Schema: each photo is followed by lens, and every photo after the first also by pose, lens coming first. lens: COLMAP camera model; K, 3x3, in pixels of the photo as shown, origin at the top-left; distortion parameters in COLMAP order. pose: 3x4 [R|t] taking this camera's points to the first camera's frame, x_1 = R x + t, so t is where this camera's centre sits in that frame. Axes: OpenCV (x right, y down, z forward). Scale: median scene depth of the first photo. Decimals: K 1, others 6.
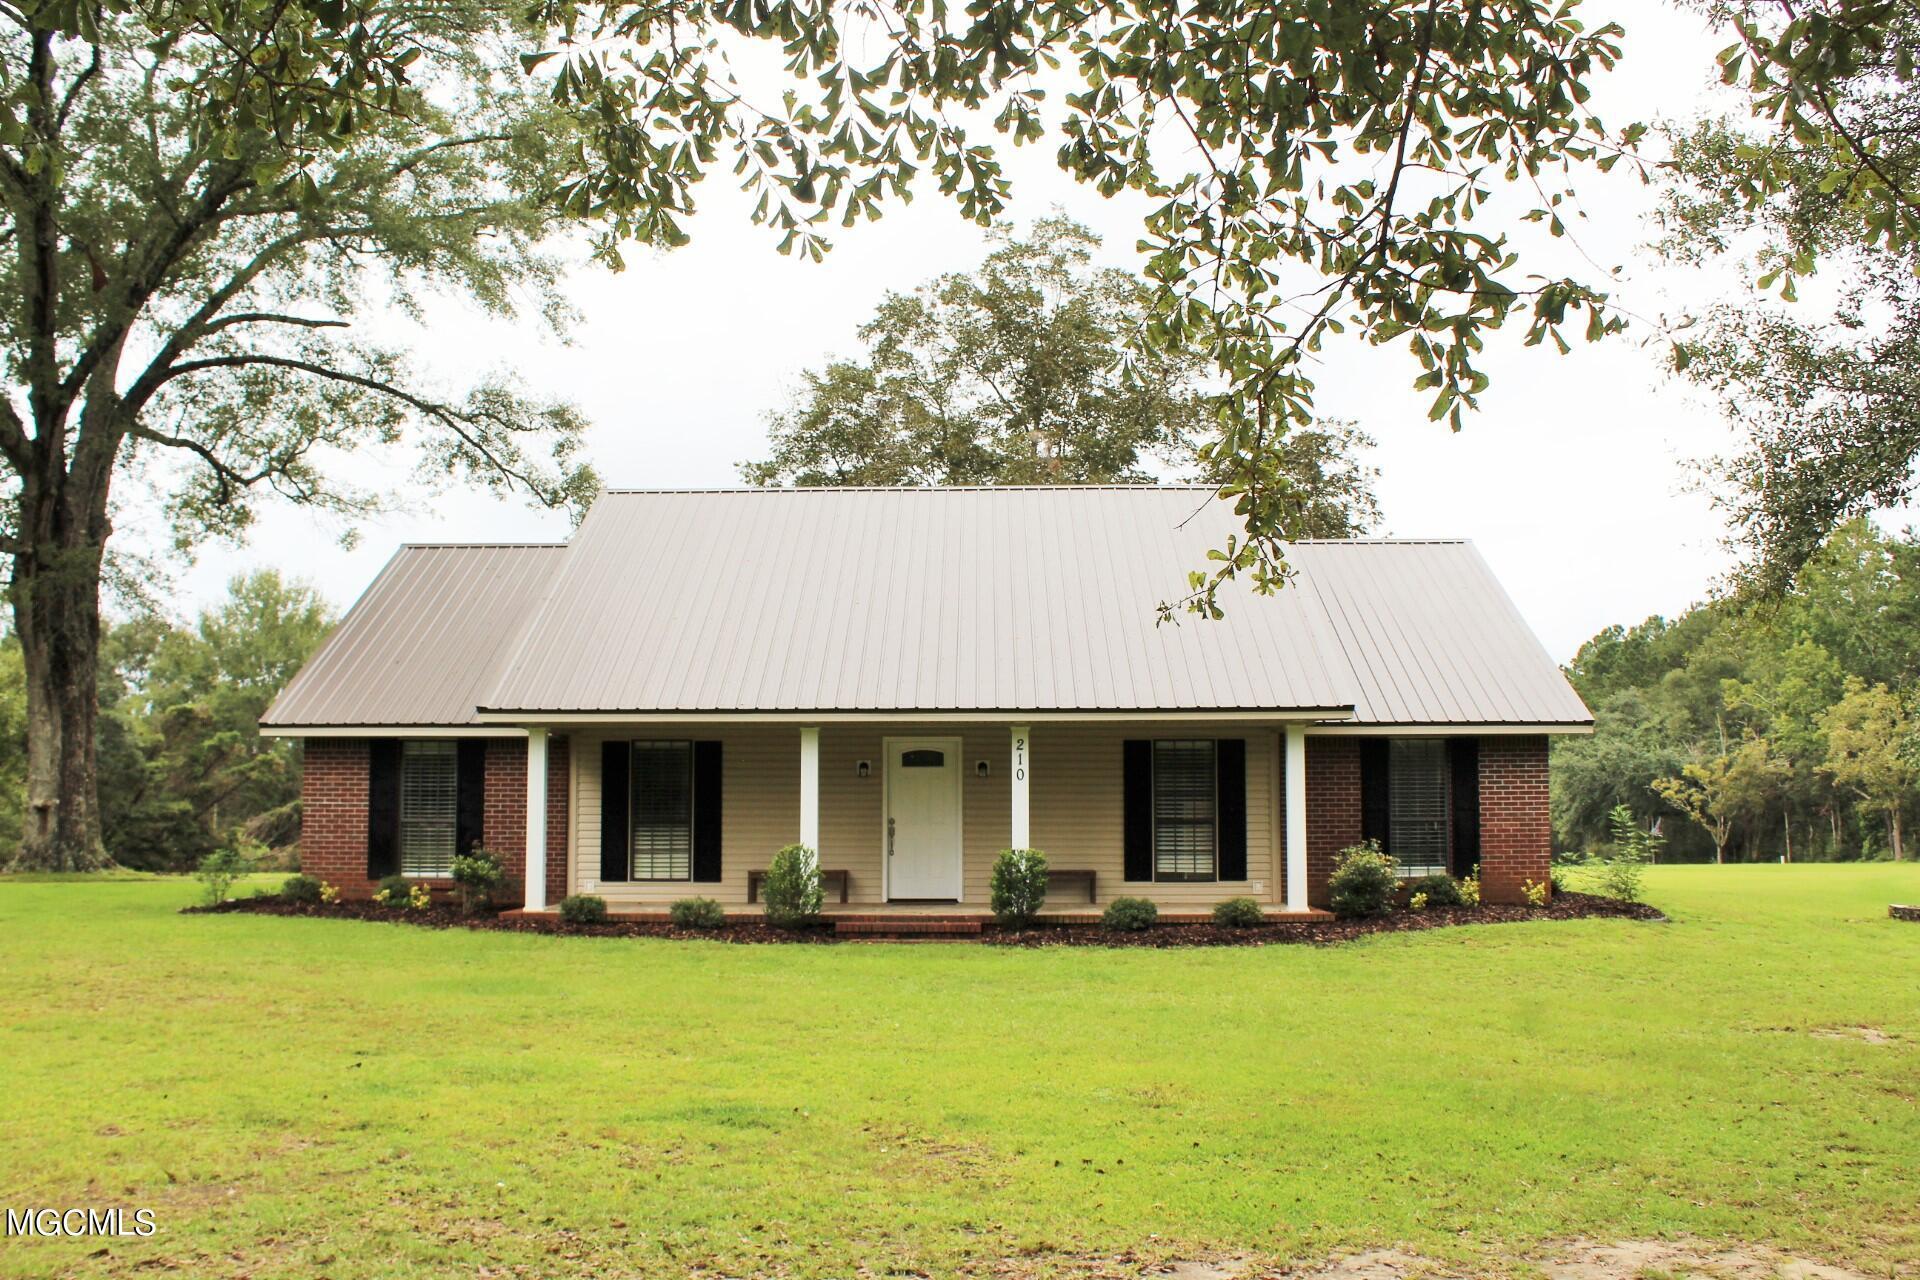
lens RADIAL K [[1822.9, 0, 960.0], [0, 1822.9, 640.0], [0, 0, 1]] dist [-0.110650, 0.015028]
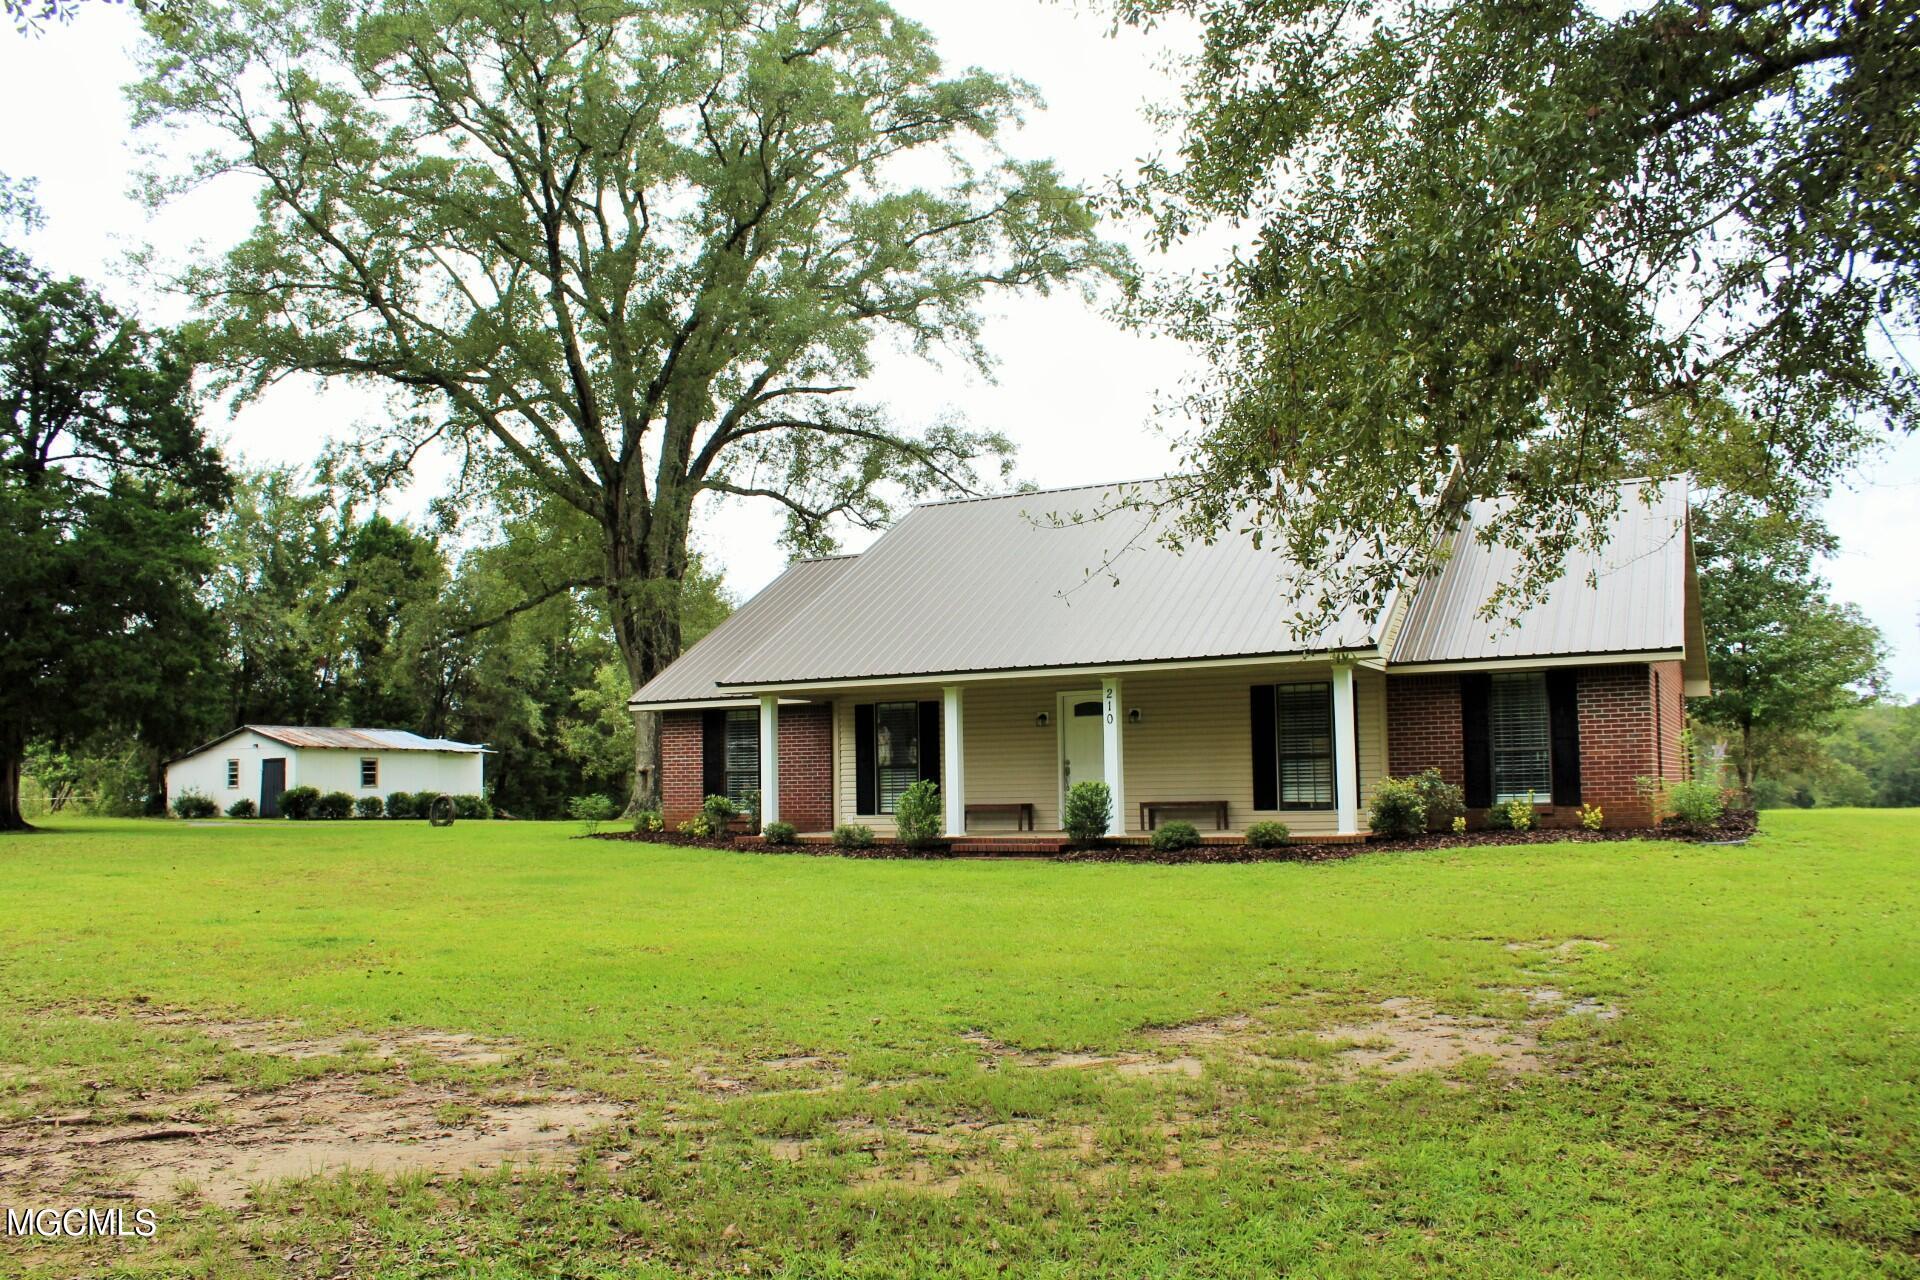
lens RADIAL K [[1603.5, 0, 960.0], [0, 1603.5, 640.0], [0, 0, 1]] dist [-0.133447, 0.005445]
pose [[0.889914, -0.055498, -0.452739, 0.399040], [0.060549, 0.998160, -0.003339, 0.019400], [0.452091, -0.024441, 0.891637, 0.031777]]
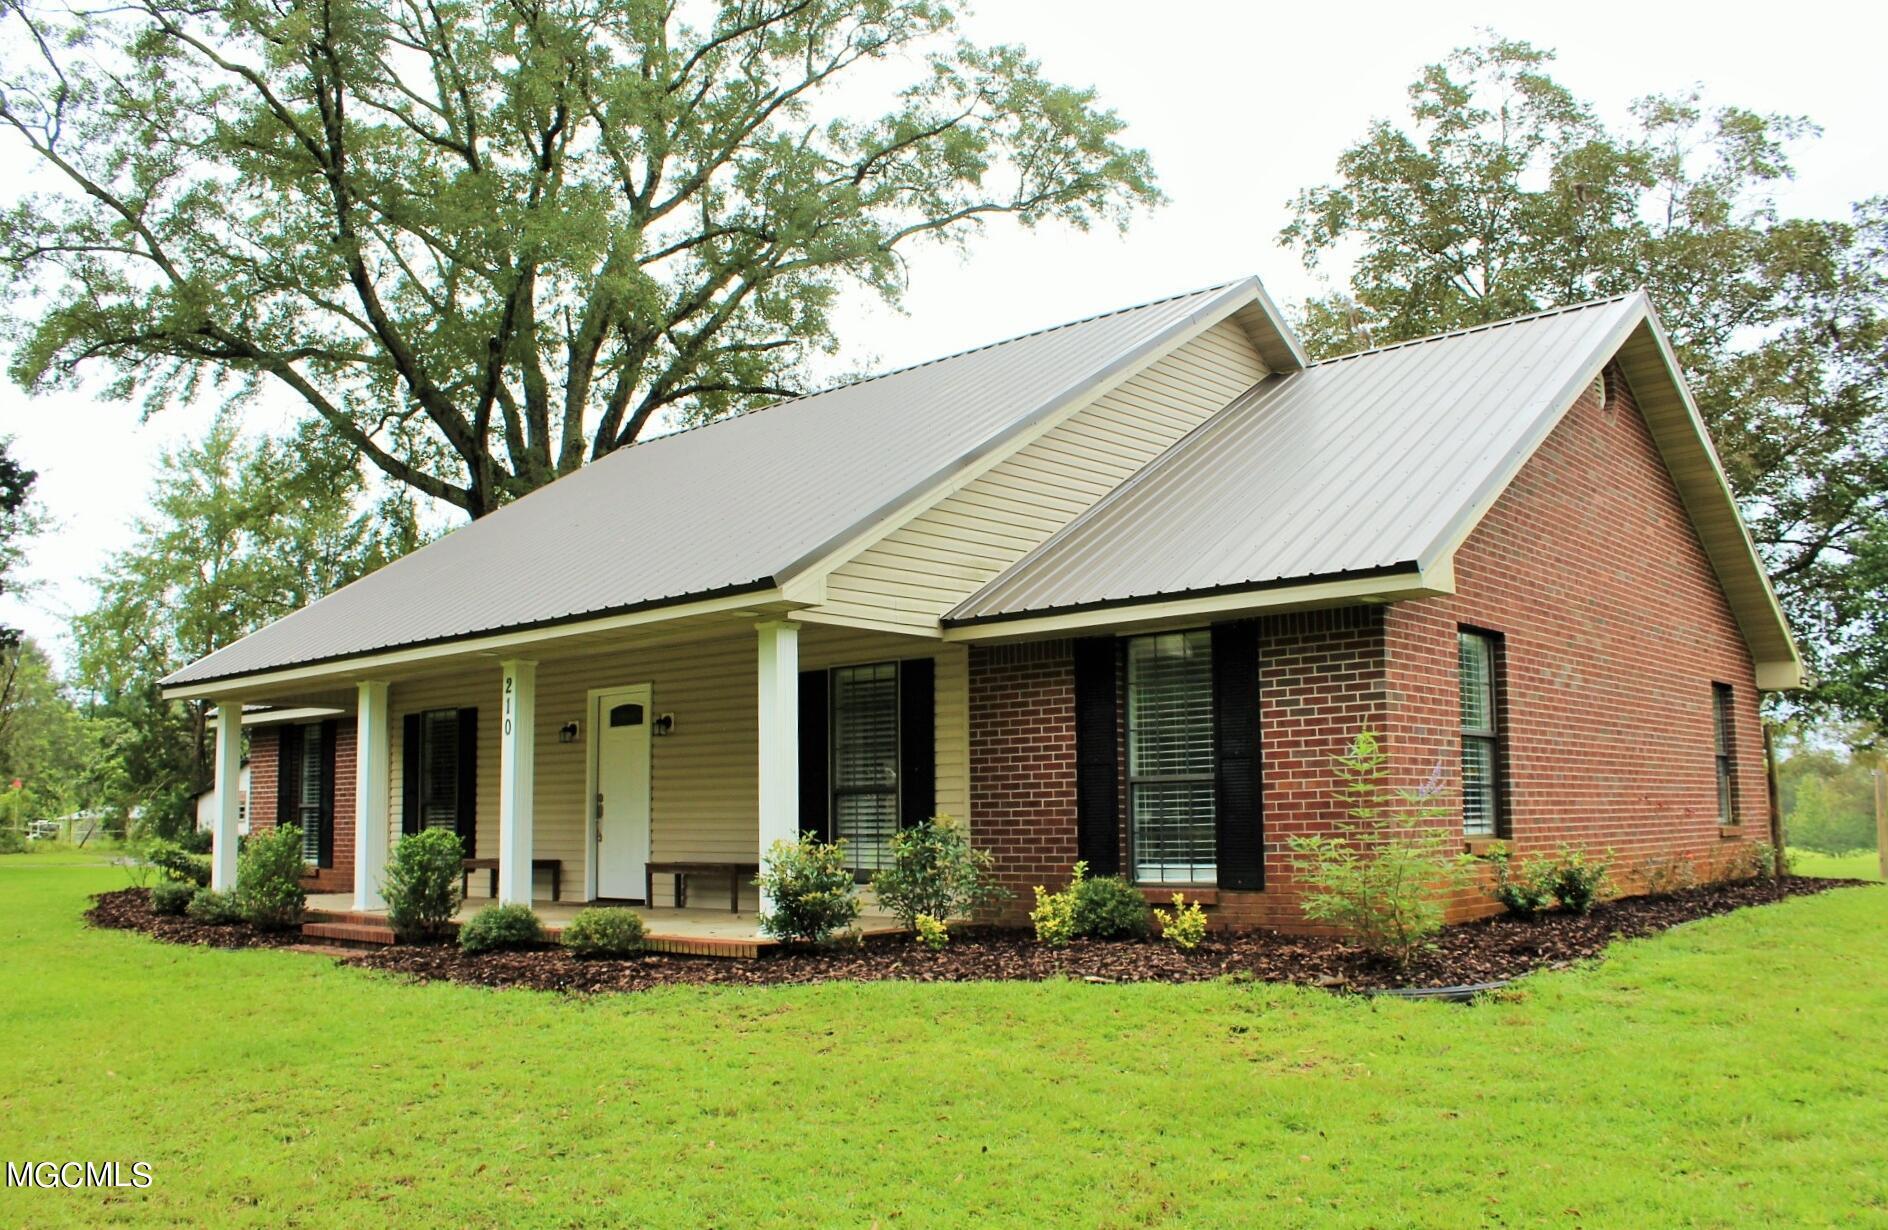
lens RADIAL K [[1584.2, 0, 944.0], [0, 1584.2, 615.0], [0, 0, 1]] dist [-0.115903, 0.000794]
pose [[0.749476, -0.096217, -0.655002, 0.543766], [0.074573, 0.995355, -0.060884, 0.077089], [0.657818, -0.003214, 0.753170, 0.618662]]
